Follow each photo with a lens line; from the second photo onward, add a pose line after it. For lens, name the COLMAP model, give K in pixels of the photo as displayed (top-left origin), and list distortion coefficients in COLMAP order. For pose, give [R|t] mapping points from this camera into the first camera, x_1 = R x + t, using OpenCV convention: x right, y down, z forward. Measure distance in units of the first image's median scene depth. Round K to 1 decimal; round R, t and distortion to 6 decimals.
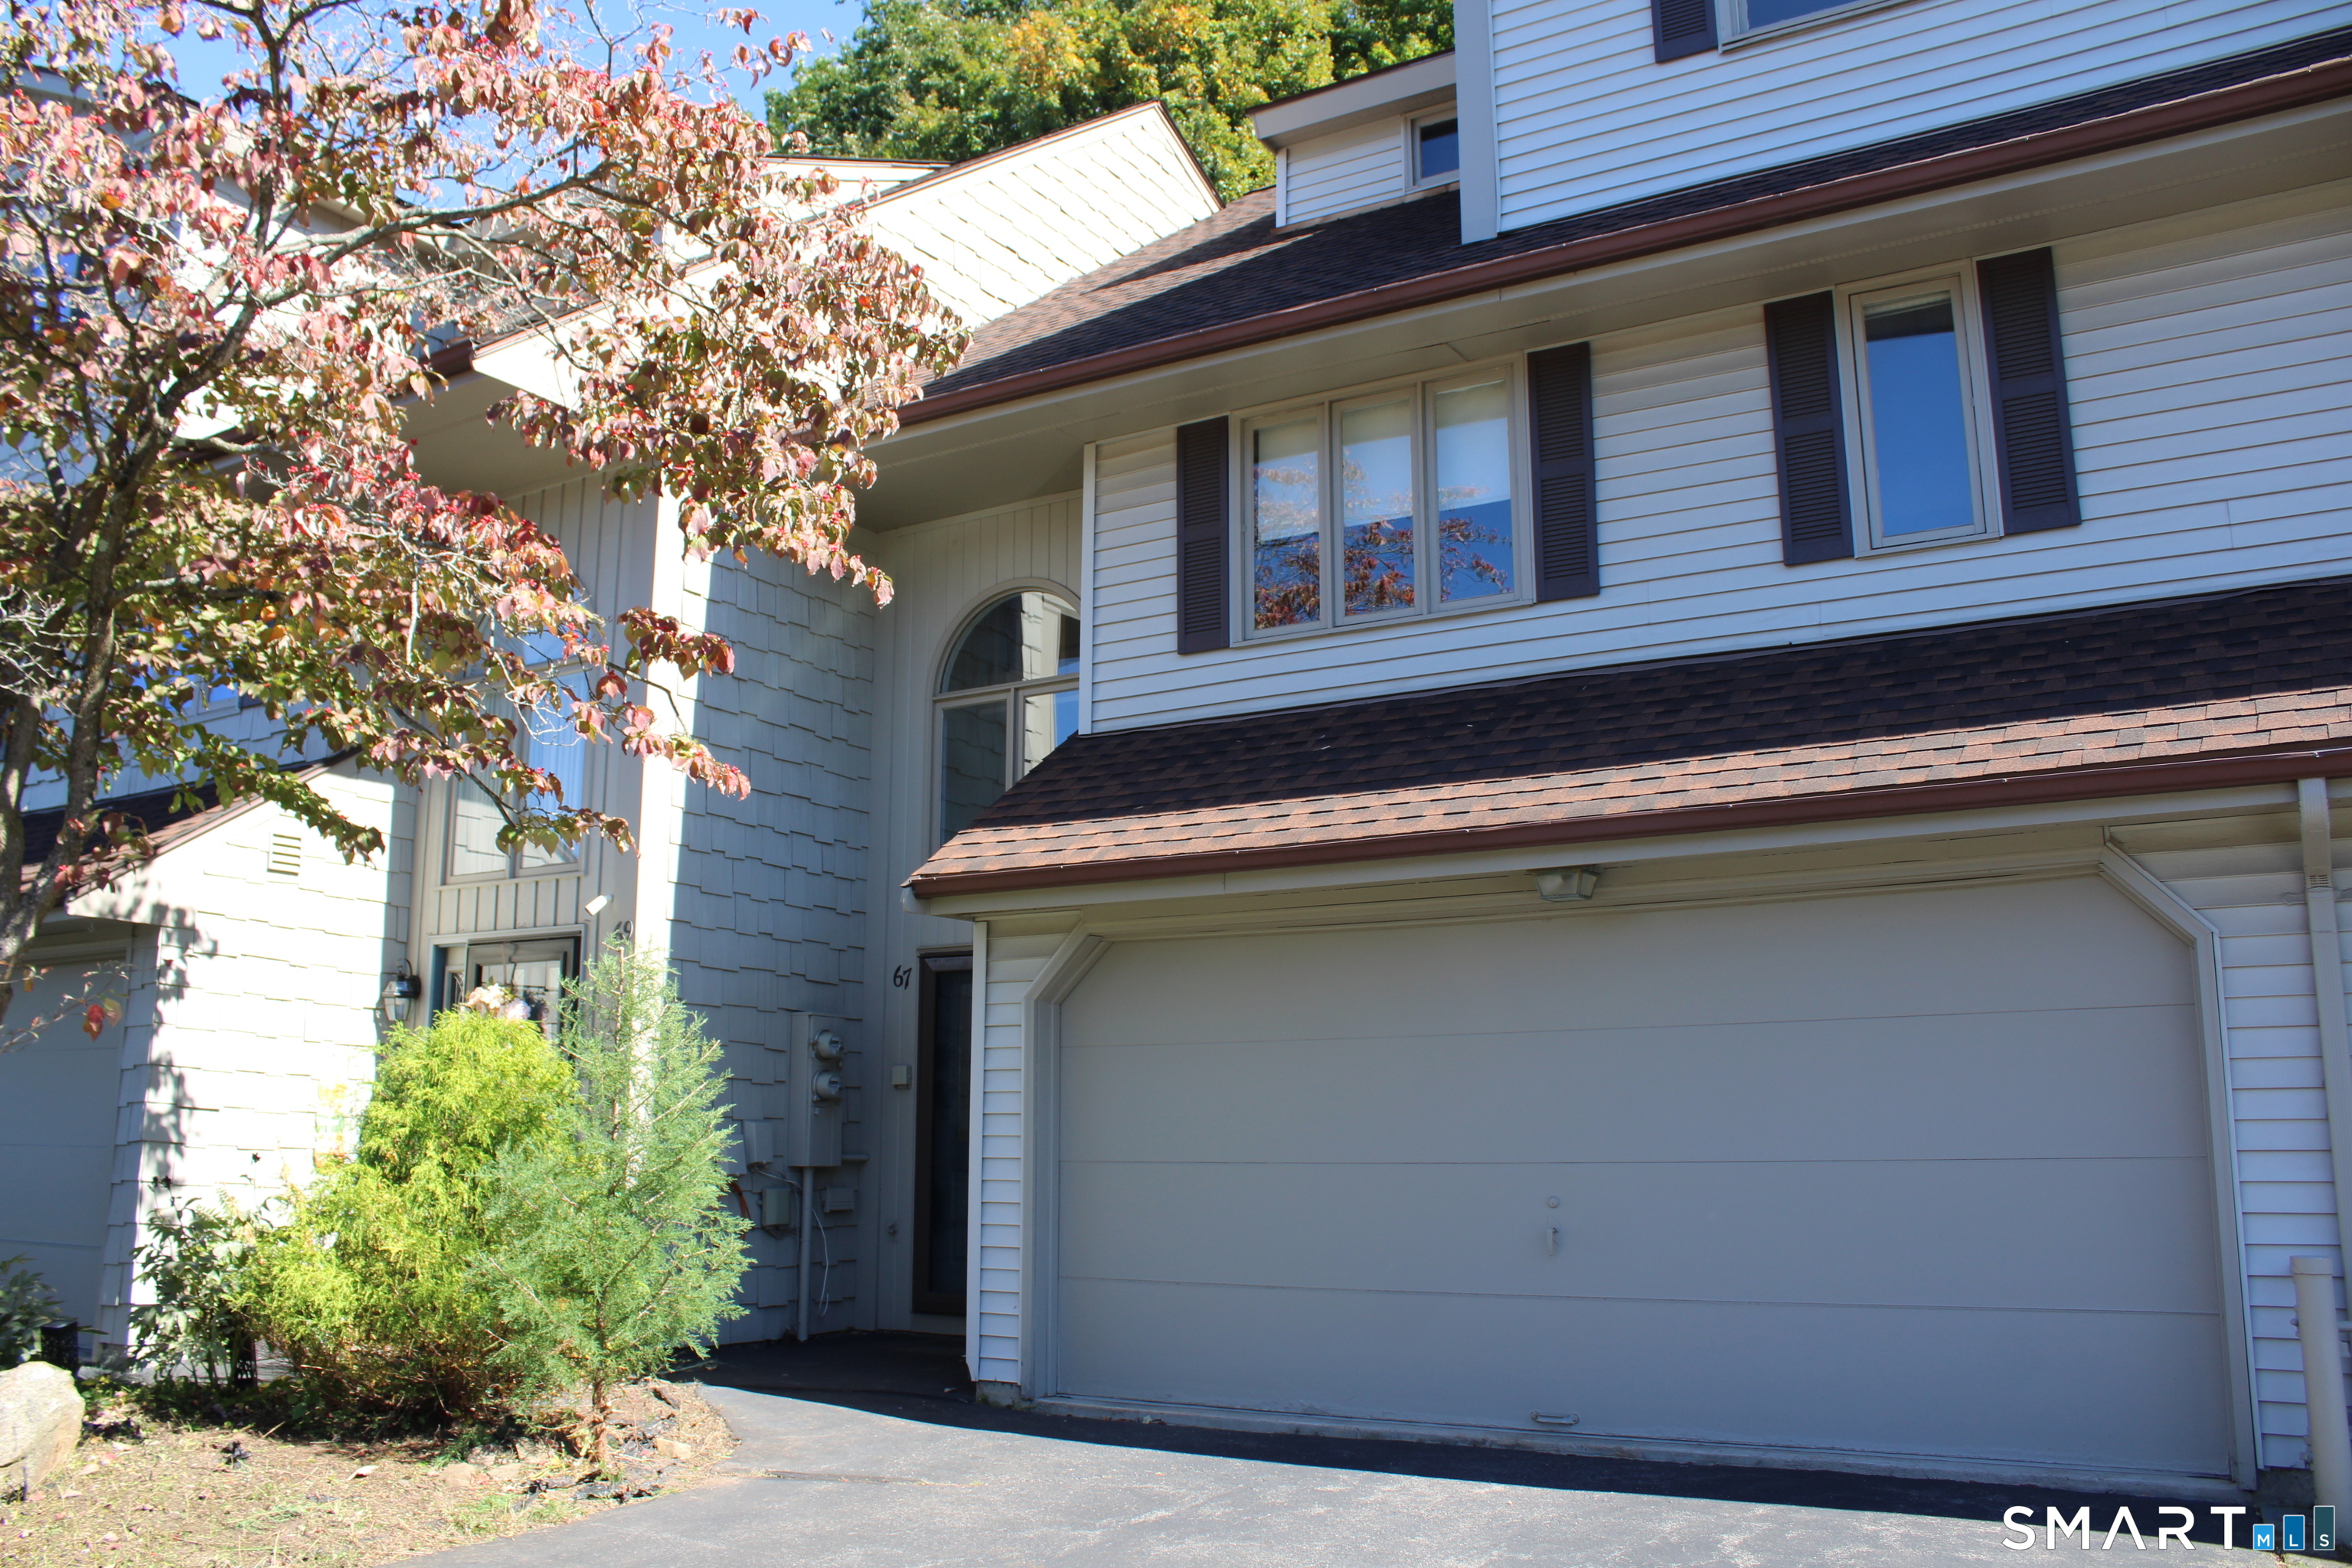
lens RADIAL K [[1915.2, 0, 1149.9], [0, 1915.2, 788.4], [0, 0, 1]] dist [-0.172670, 0.145875]
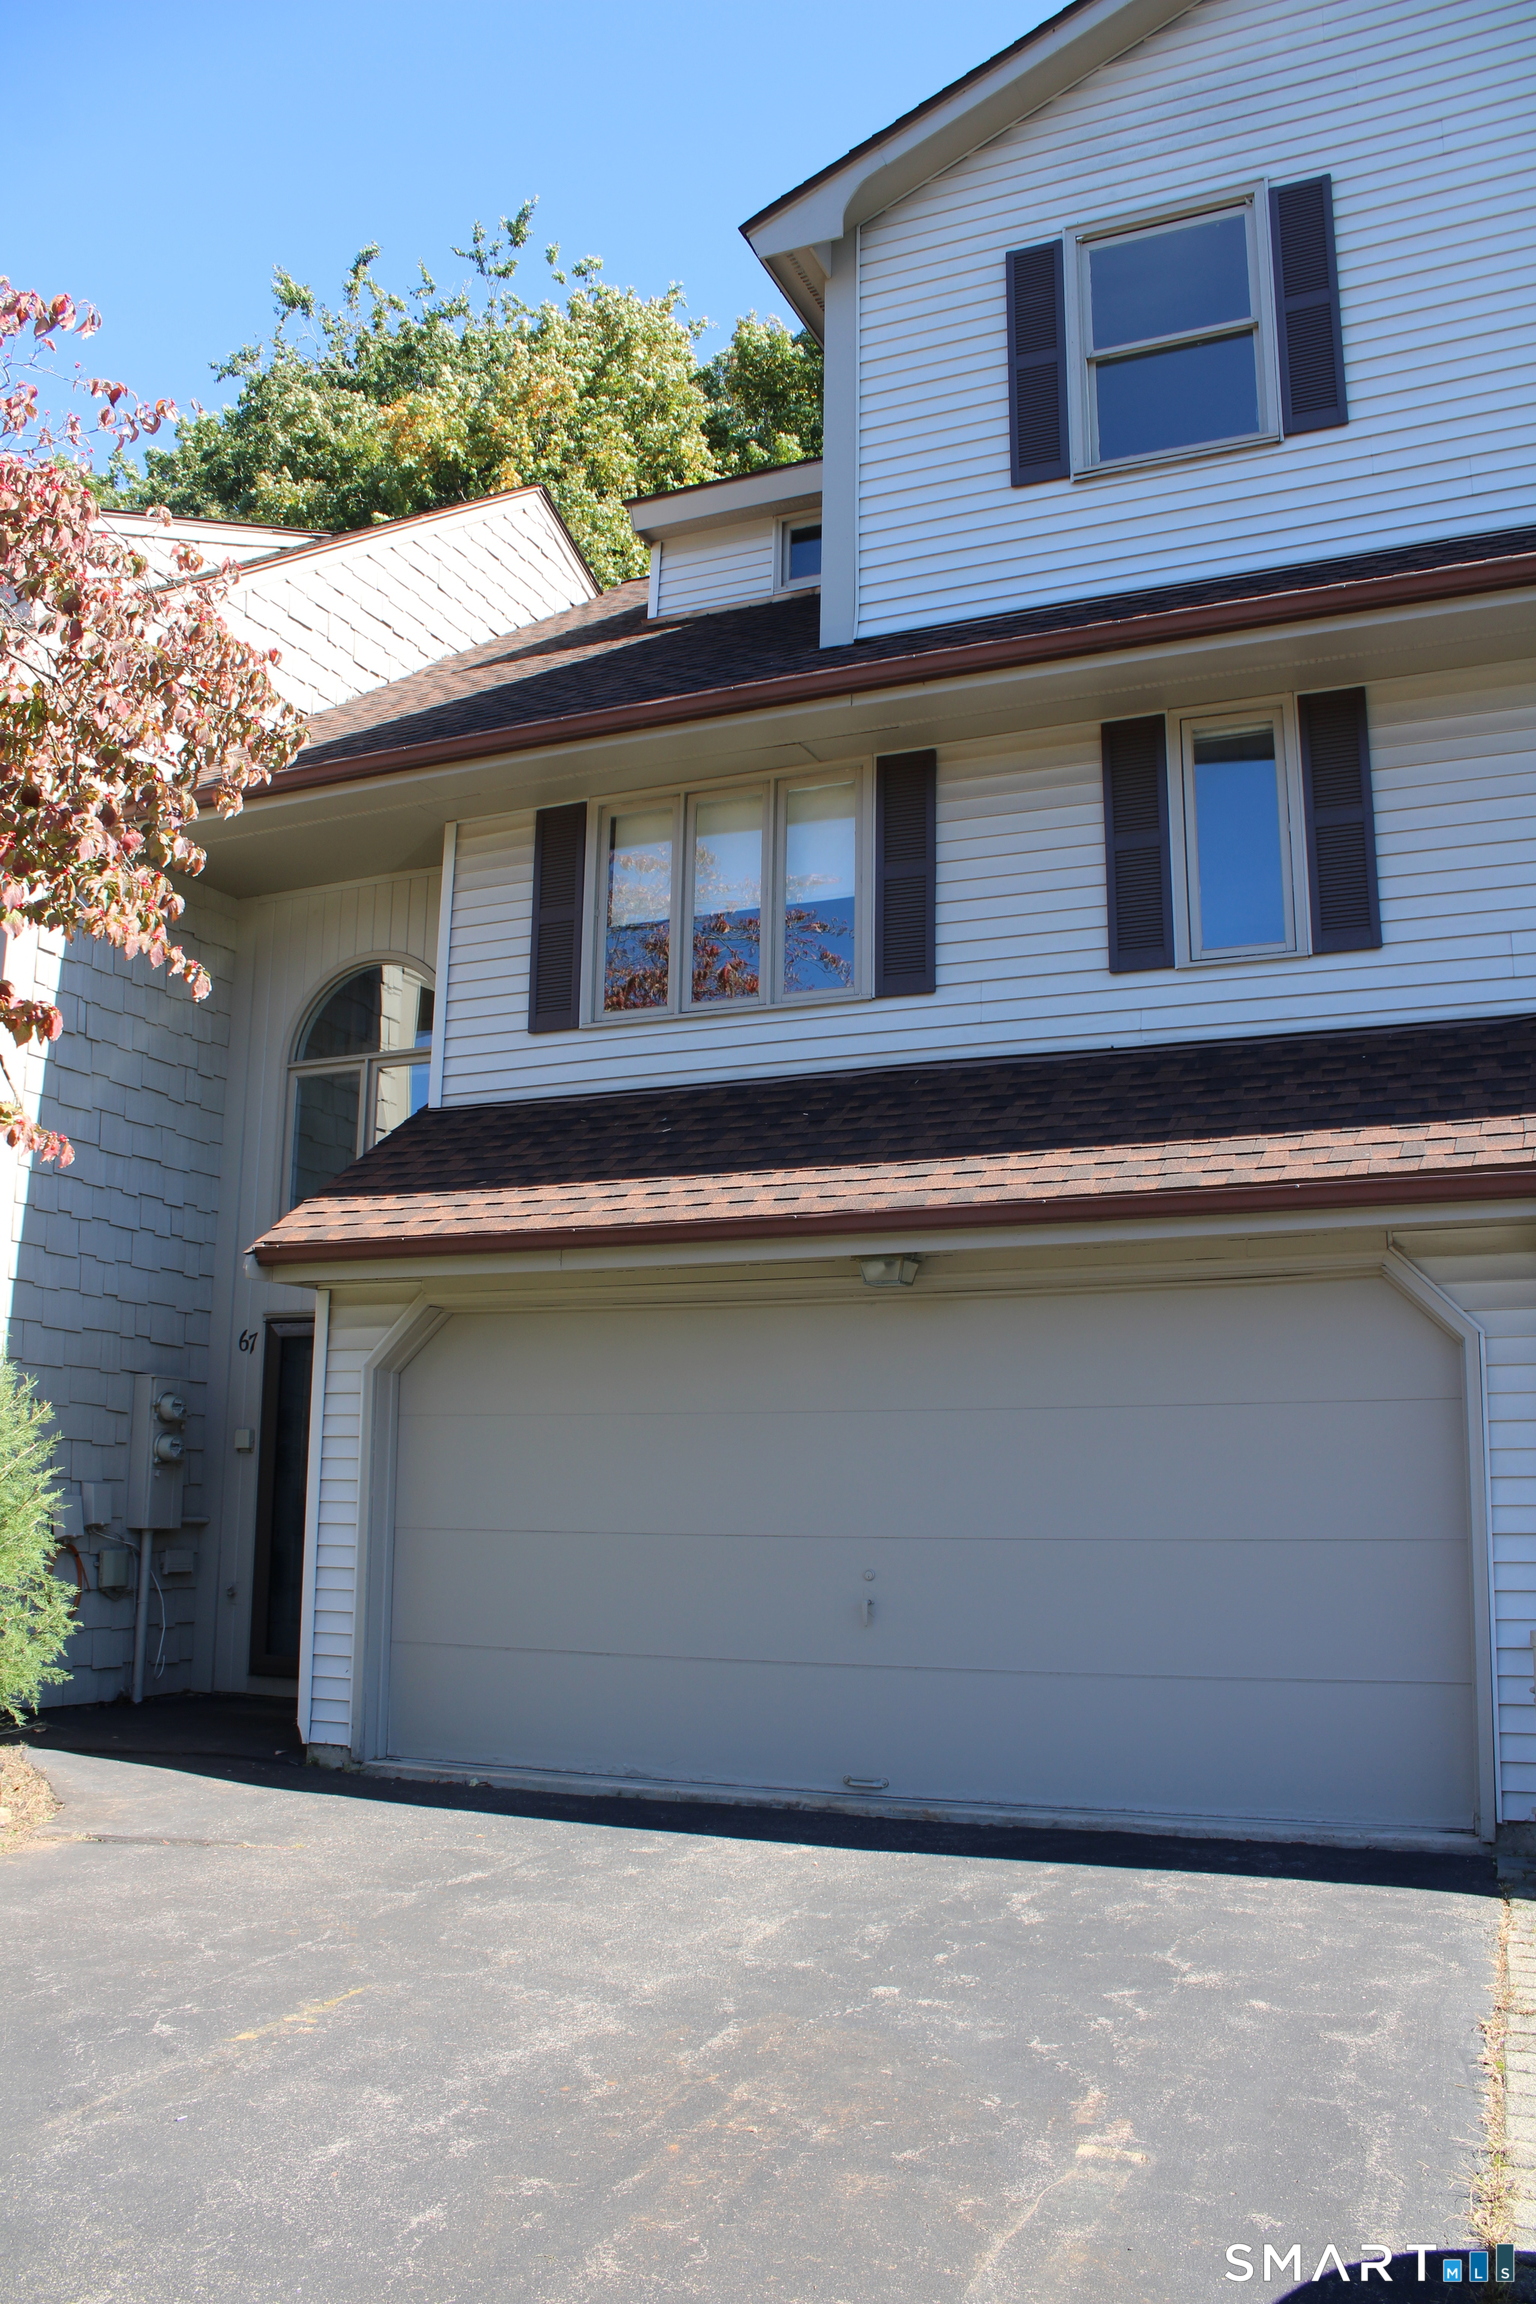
lens RADIAL K [[1876.1, 0, 782.1], [0, 1876.1, 1166.3], [0, 0, 1]] dist [-0.172670, 0.145875]
pose [[0.989731, 0.032522, 0.139195, 0.014650], [-0.033000, 0.999455, 0.001128, -0.005485], [-0.139083, -0.005710, 0.990264, -0.009019]]
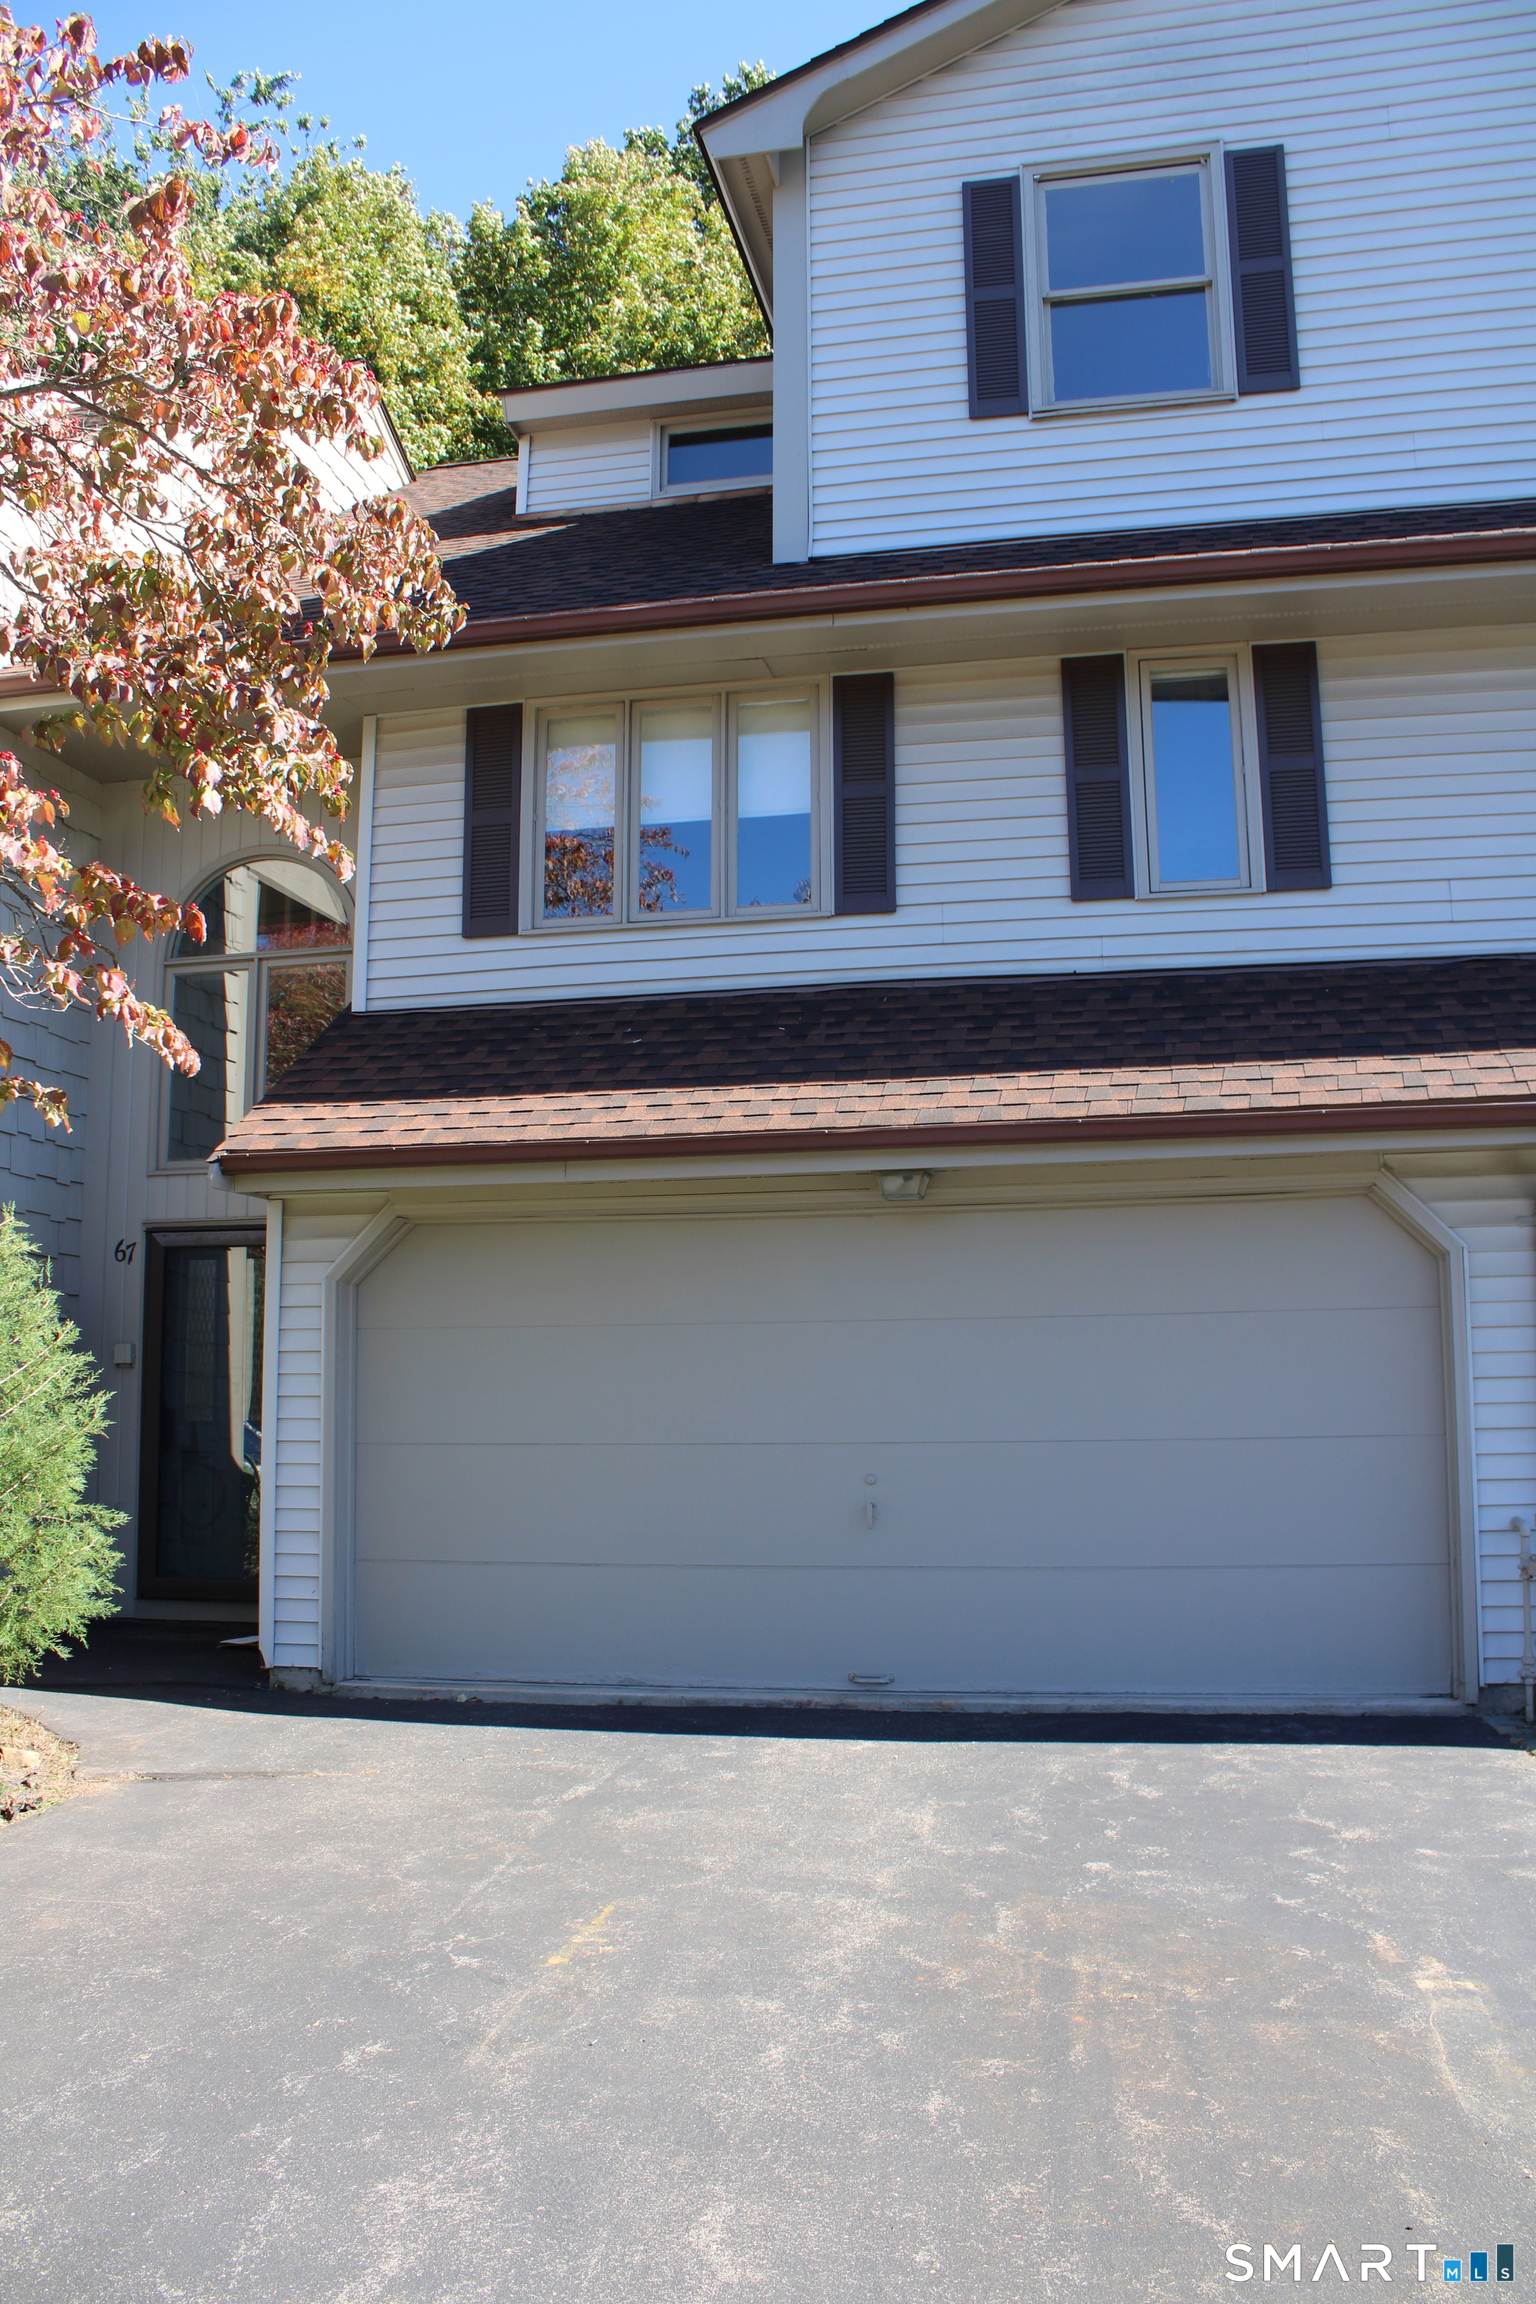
lens RADIAL K [[1876.1, 0, 787.0], [0, 1876.1, 1164.8], [0, 0, 1]] dist [-0.172670, 0.145875]
pose [[0.938012, 0.033767, 0.344953, -0.189545], [-0.051955, 0.997697, 0.043615, -0.003241], [-0.342686, -0.058833, 0.937606, 0.026709]]
